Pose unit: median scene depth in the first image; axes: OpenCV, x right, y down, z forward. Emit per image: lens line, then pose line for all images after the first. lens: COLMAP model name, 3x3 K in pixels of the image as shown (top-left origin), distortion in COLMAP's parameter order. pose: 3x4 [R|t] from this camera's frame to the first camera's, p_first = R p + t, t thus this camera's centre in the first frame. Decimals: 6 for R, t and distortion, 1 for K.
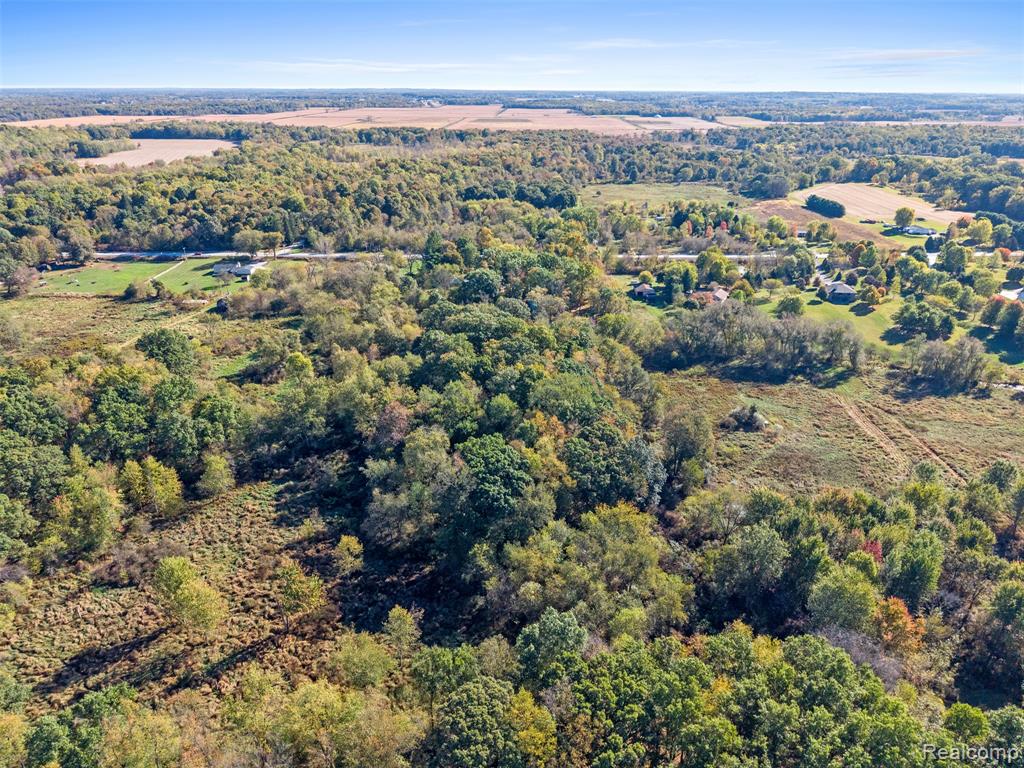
lens RADIAL K [[698.8, 0, 512.0], [0, 698.8, 384.0], [0, 0, 1]] dist [0.006961, -0.005930]
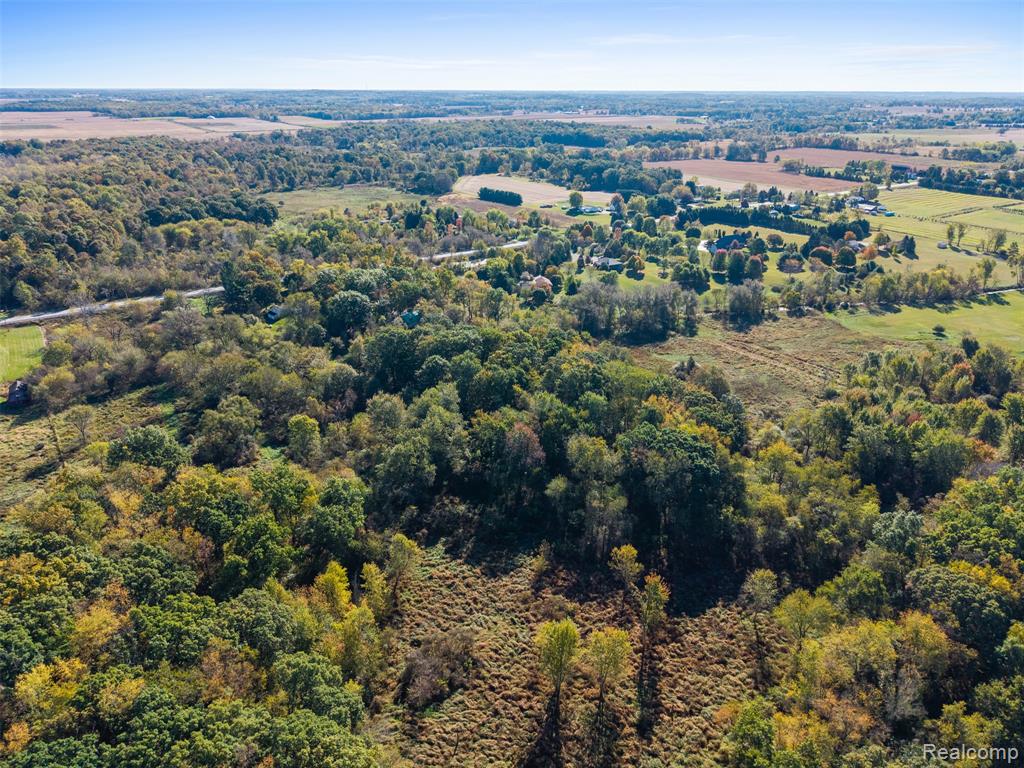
lens RADIAL K [[698.8, 0, 512.0], [0, 698.8, 384.0], [0, 0, 1]] dist [0.006961, -0.005930]
pose [[0.803877, -0.233147, 0.547197, -0.147598], [0.231106, 0.970123, 0.073831, -0.022486], [-0.548061, 0.067109, 0.833742, 0.033729]]
